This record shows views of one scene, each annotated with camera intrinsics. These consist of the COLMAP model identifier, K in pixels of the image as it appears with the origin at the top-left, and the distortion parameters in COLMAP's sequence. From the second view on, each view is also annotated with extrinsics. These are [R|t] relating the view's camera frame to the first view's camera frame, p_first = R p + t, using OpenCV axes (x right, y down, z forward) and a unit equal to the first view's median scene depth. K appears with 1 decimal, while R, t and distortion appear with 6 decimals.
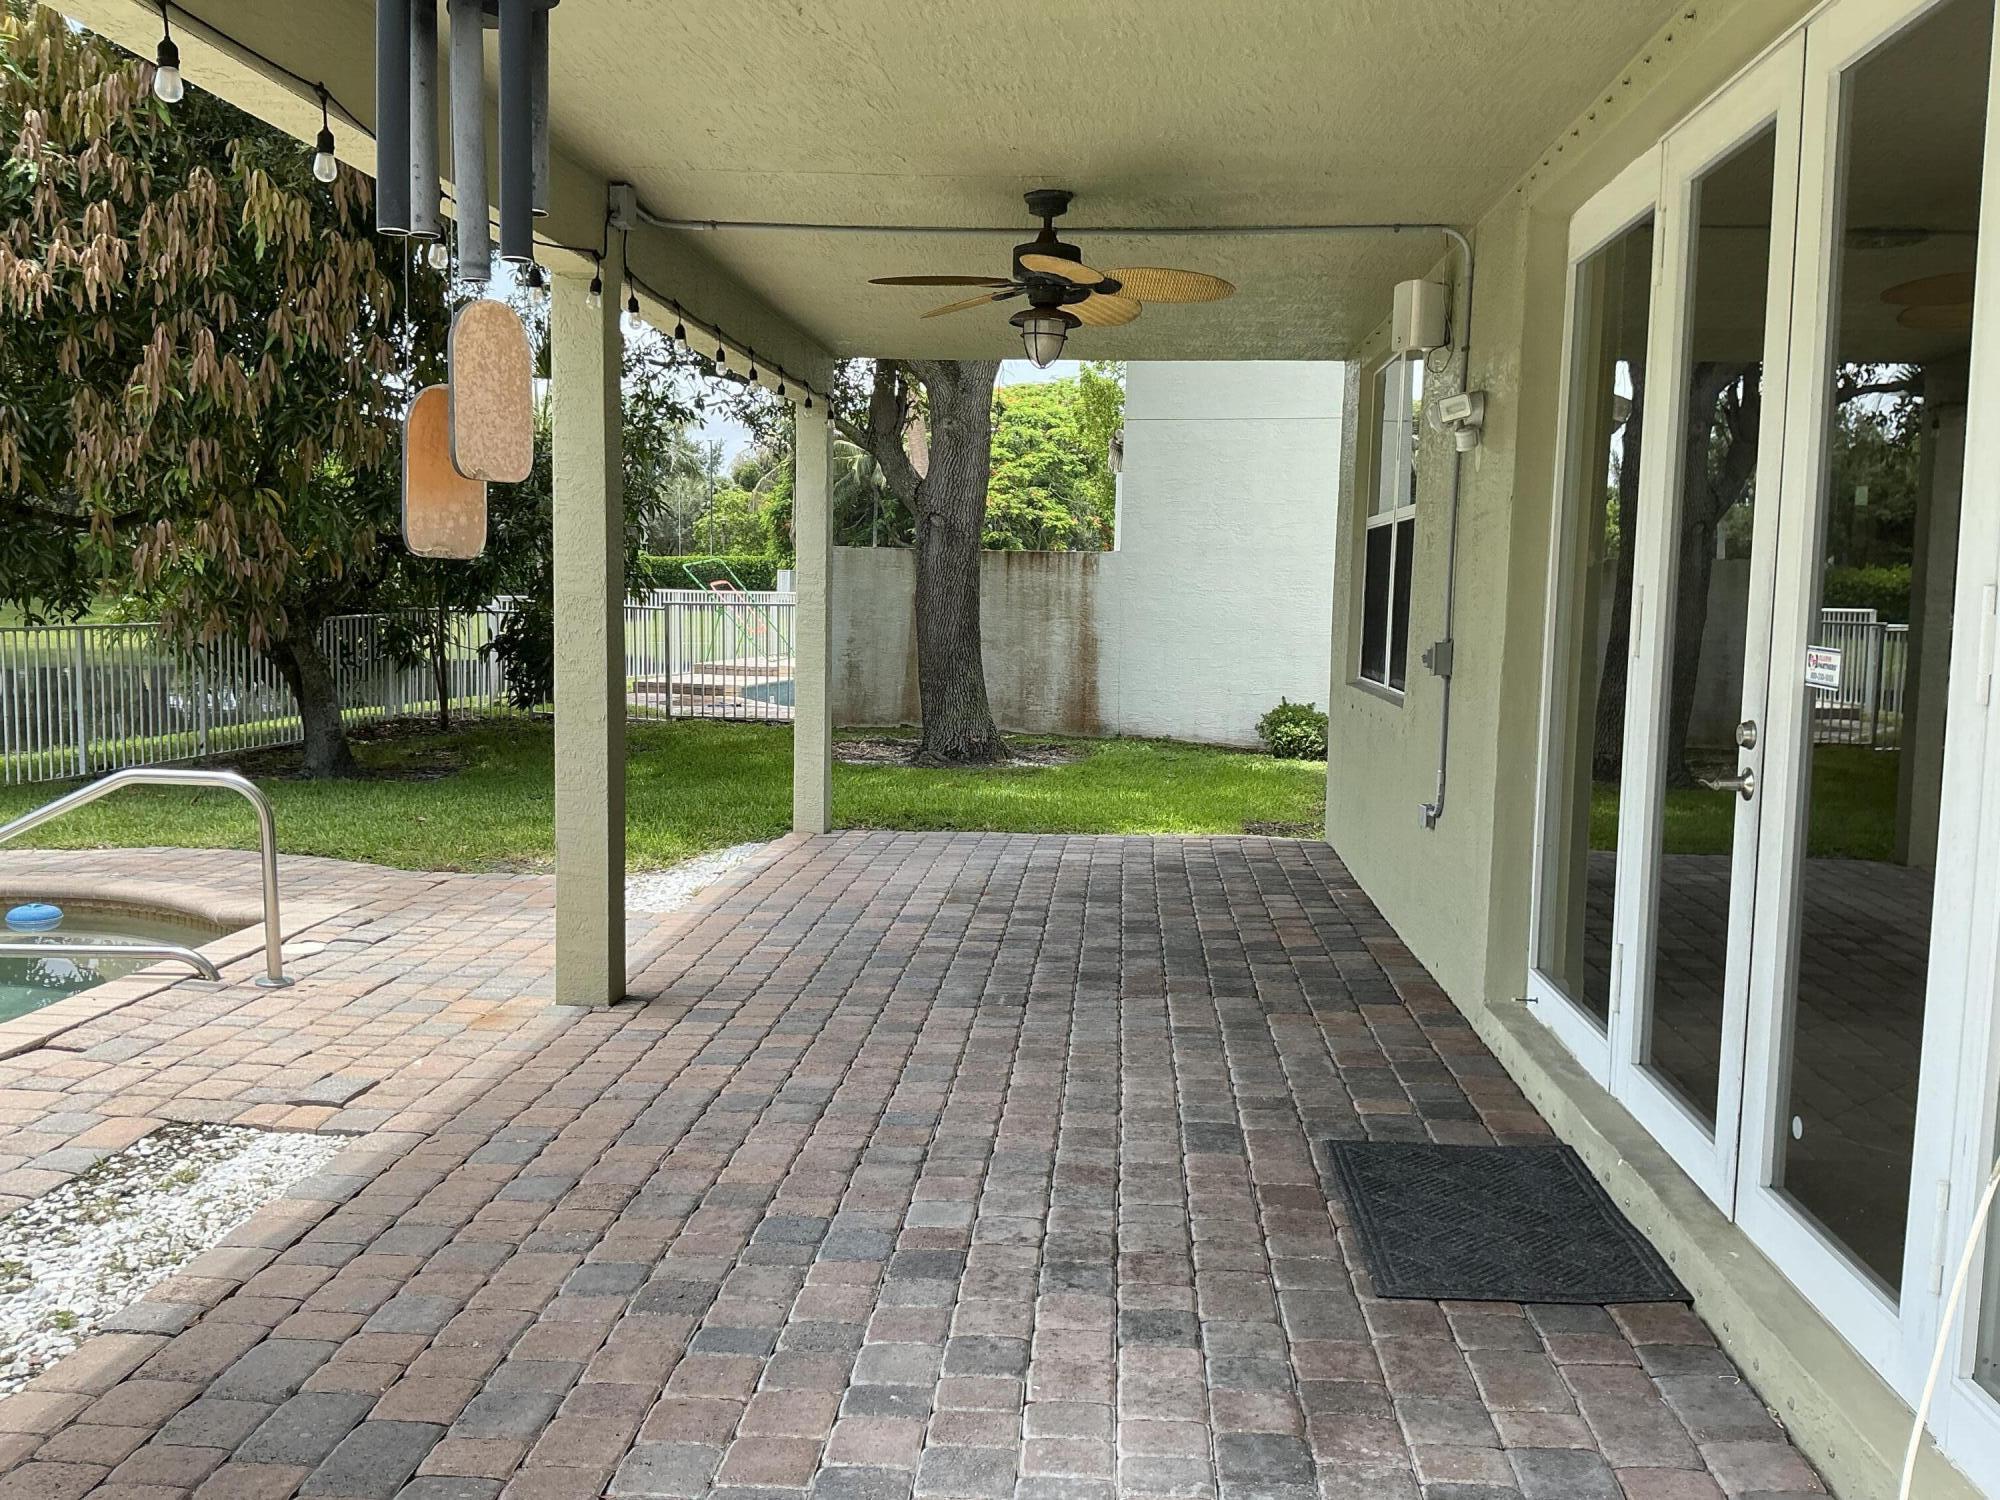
lens RADIAL K [[1659.5, 0, 1005.0], [0, 1659.5, 755.1], [0, 0, 1]] dist [0.161262, -0.350762]
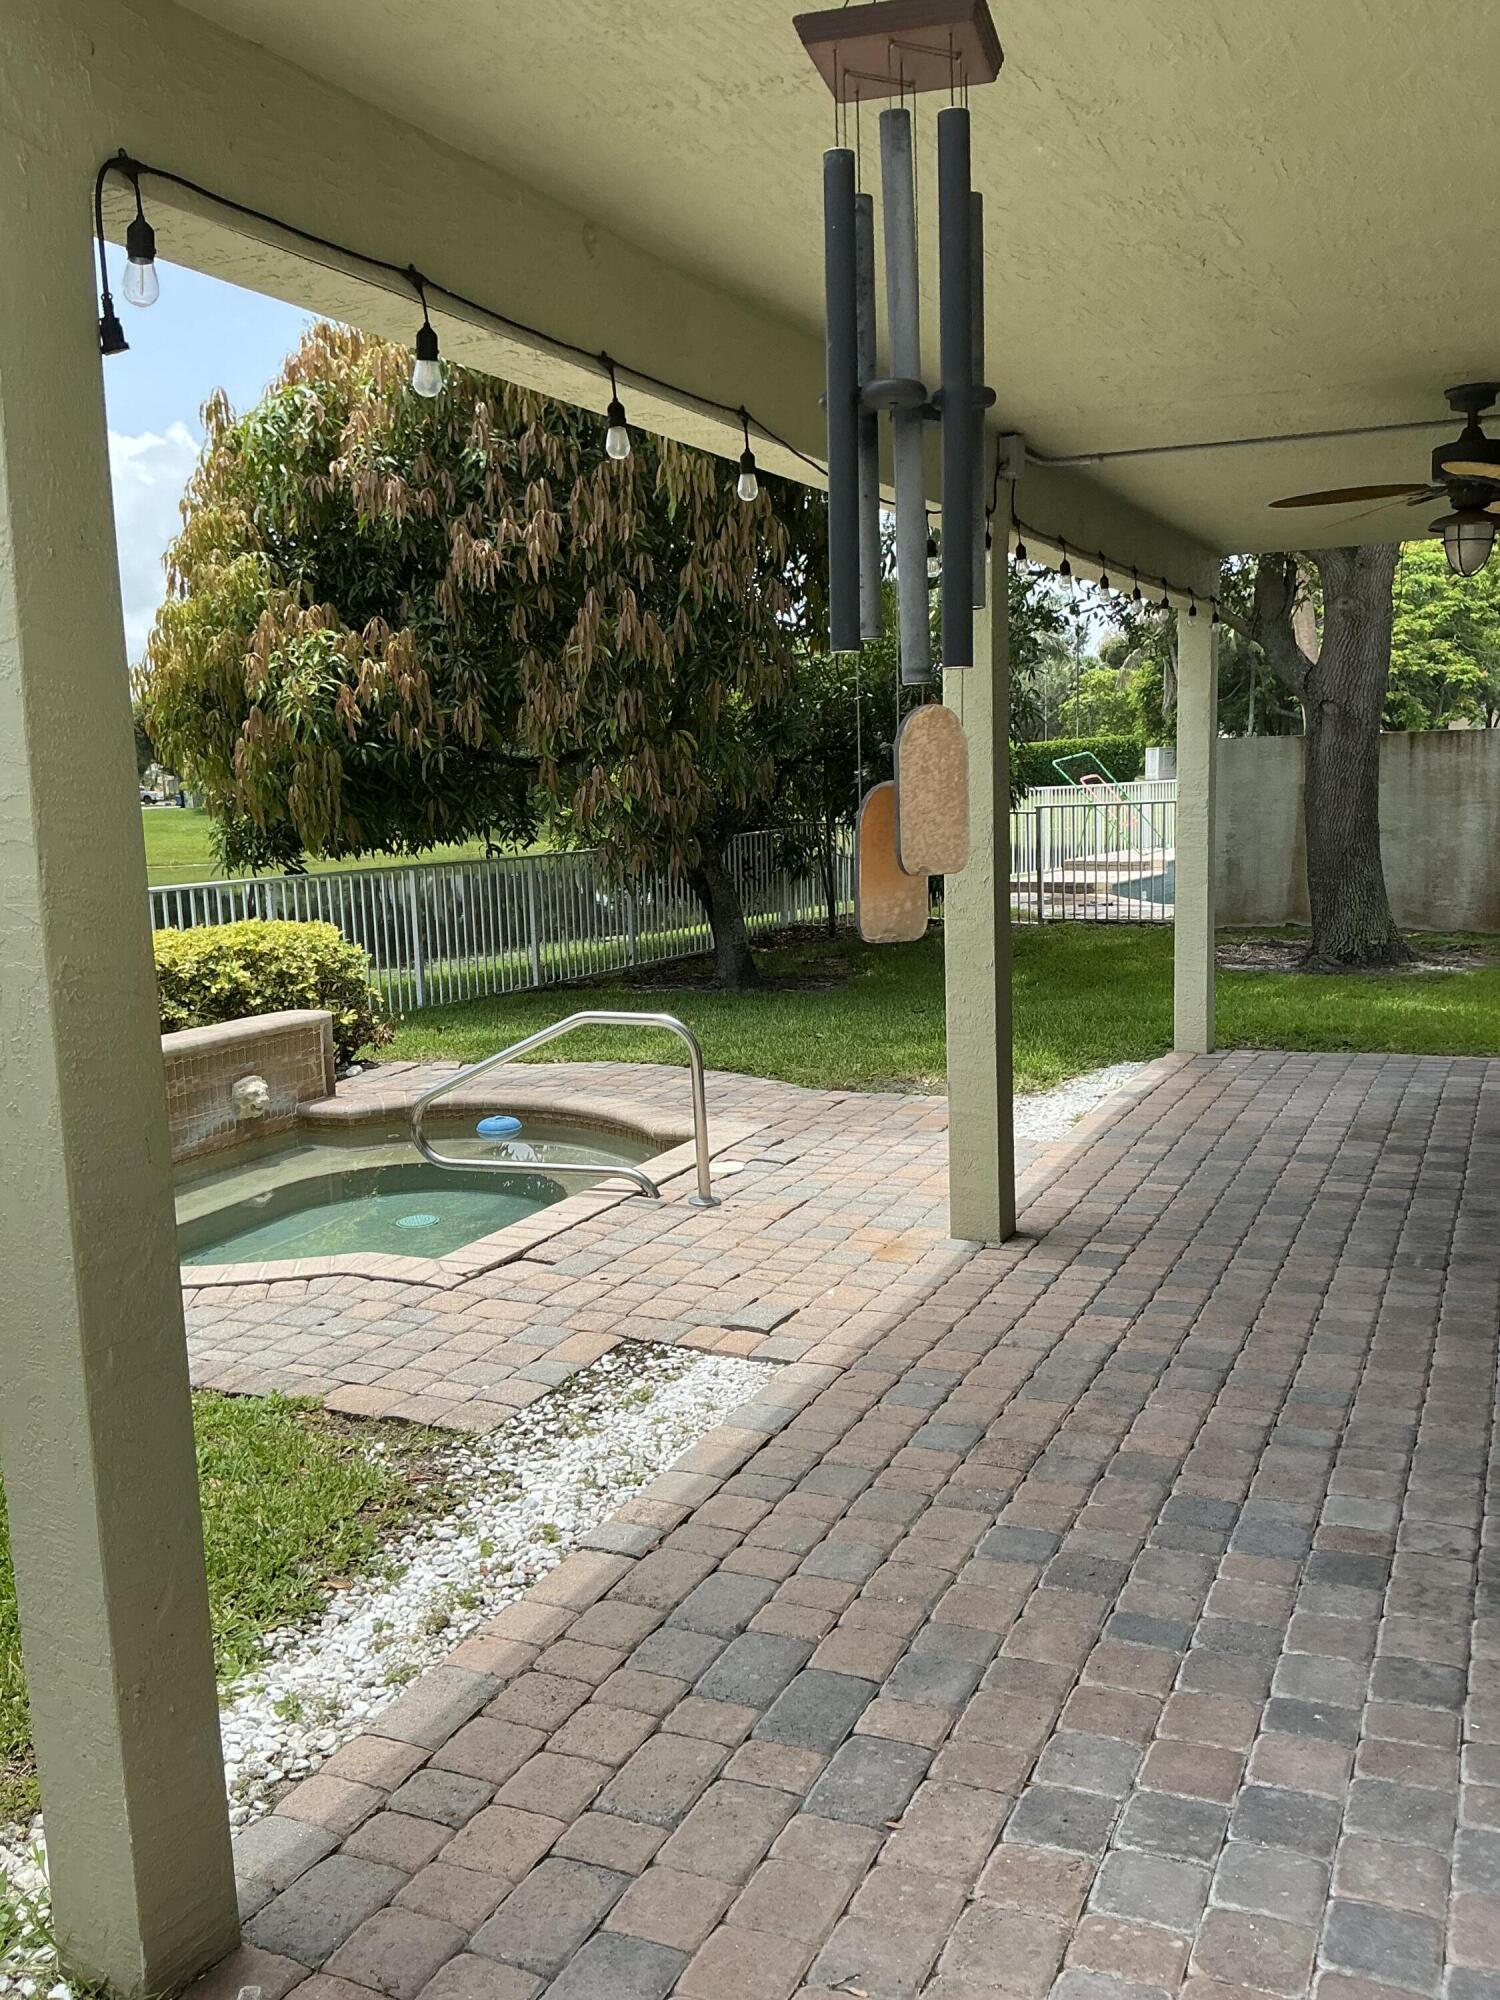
lens RADIAL K [[1659.5, 0, 752.7], [0, 1659.5, 999.9], [0, 0, 1]] dist [0.161262, -0.350762]
pose [[0.933741, -0.001418, -0.357948, -0.011226], [0.015106, 0.999257, 0.035448, -0.037452], [0.357631, -0.038507, 0.933069, -0.004213]]
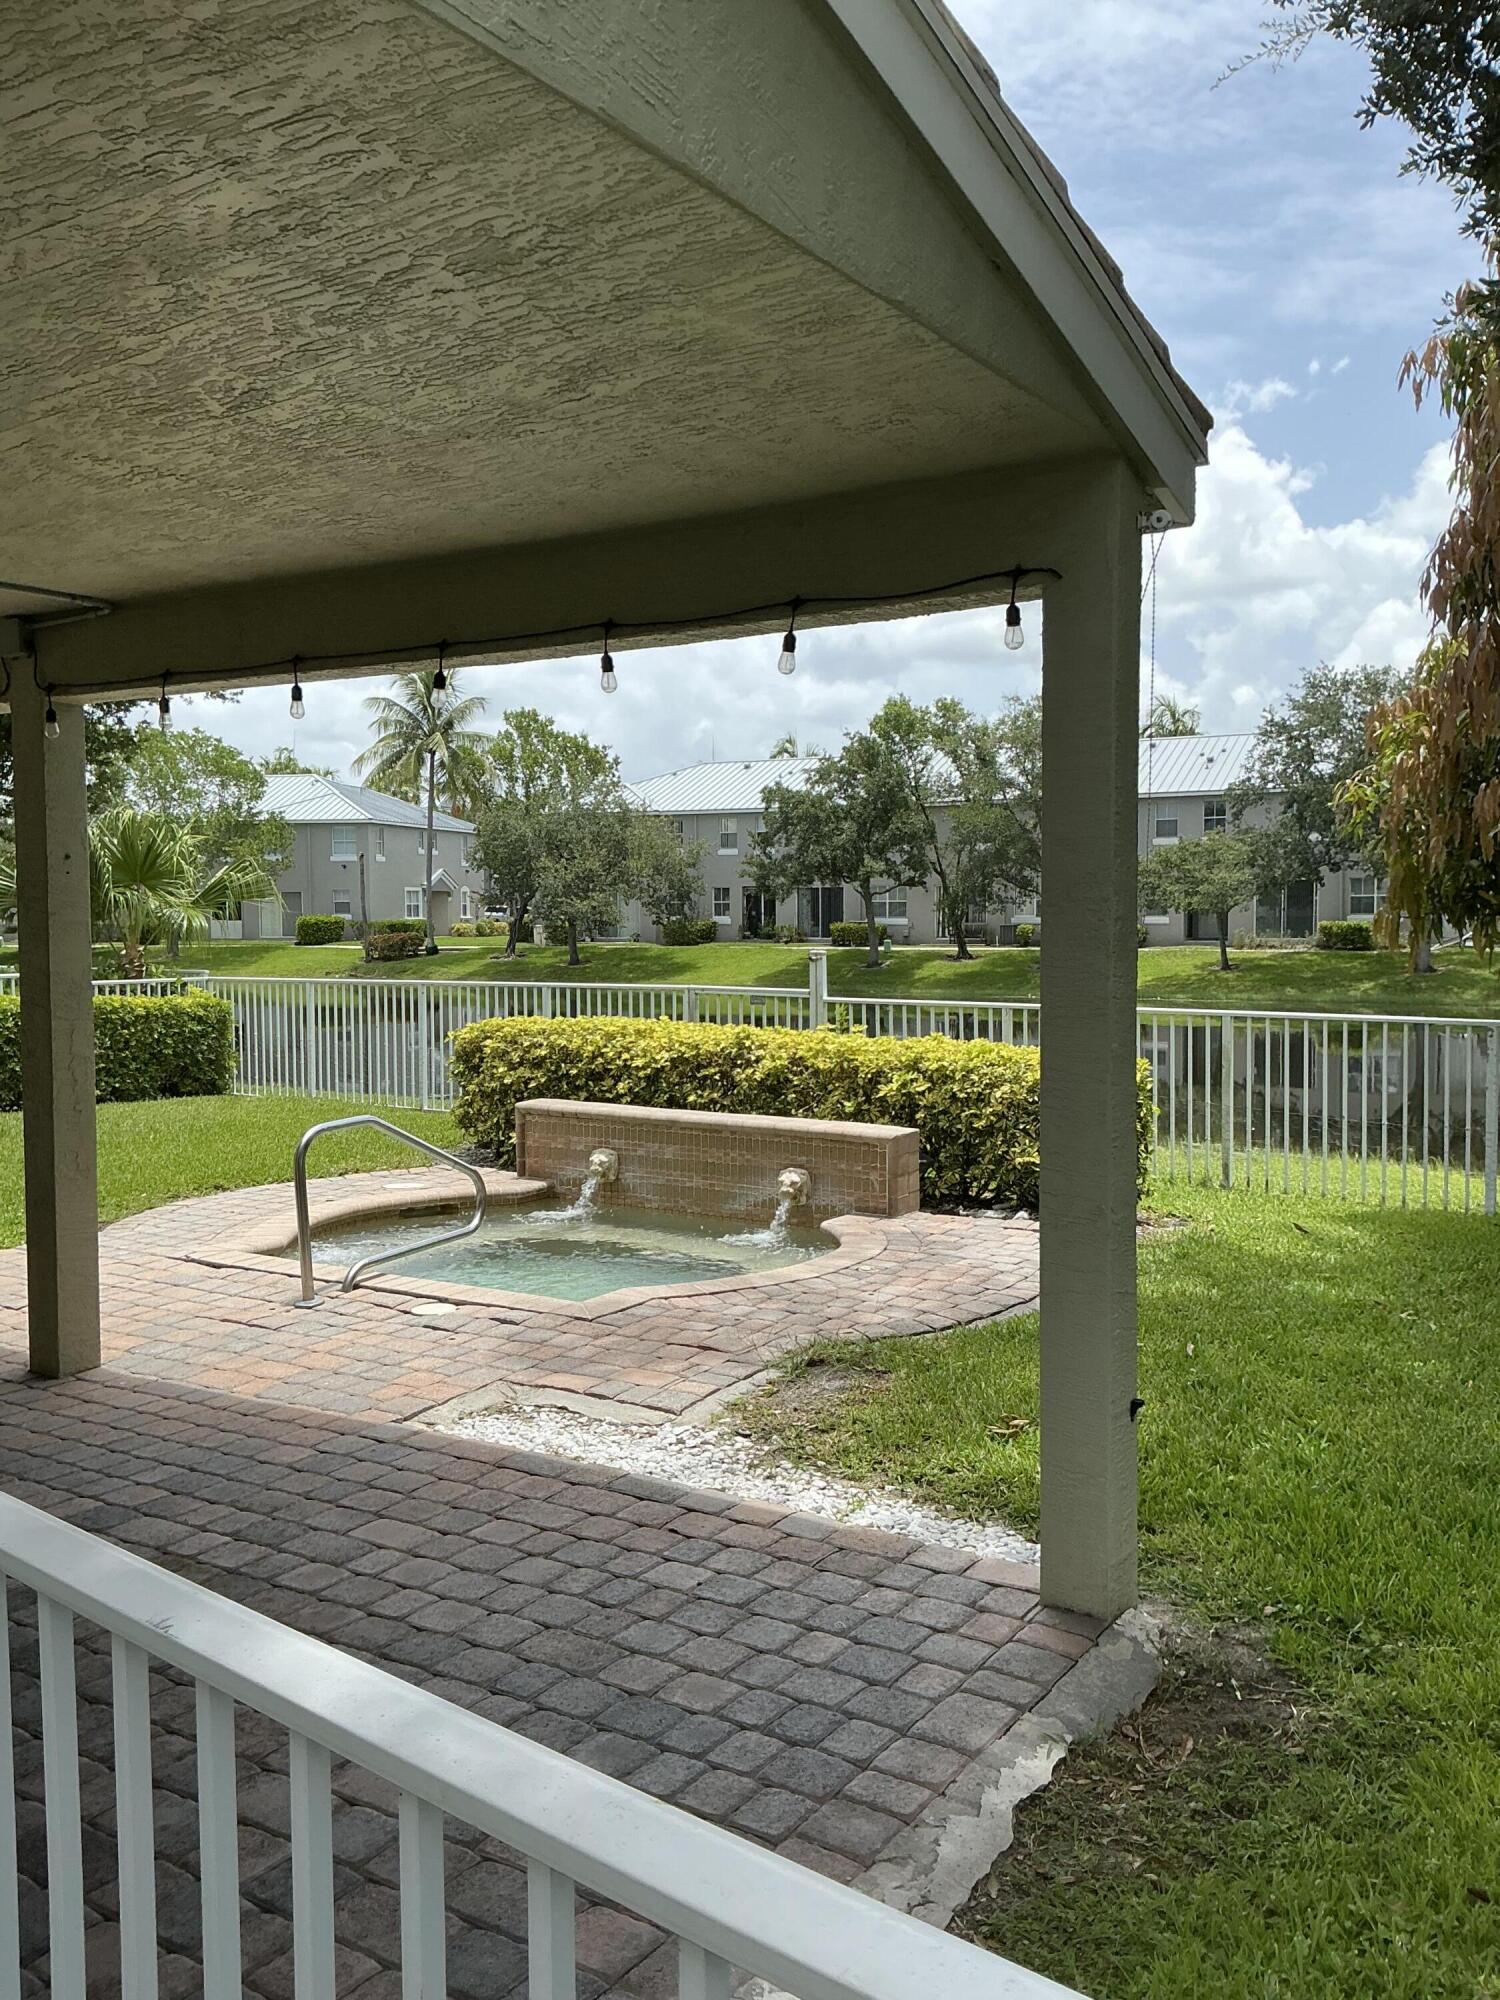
lens RADIAL K [[1659.5, 0, 752.7], [0, 1659.5, 999.9], [0, 0, 1]] dist [0.161262, -0.350762]
pose [[-0.474087, 0.031950, -0.879898, 0.486018], [-0.091689, 0.992117, 0.085427, -0.219977], [0.875691, 0.121177, -0.467420, 1.873394]]
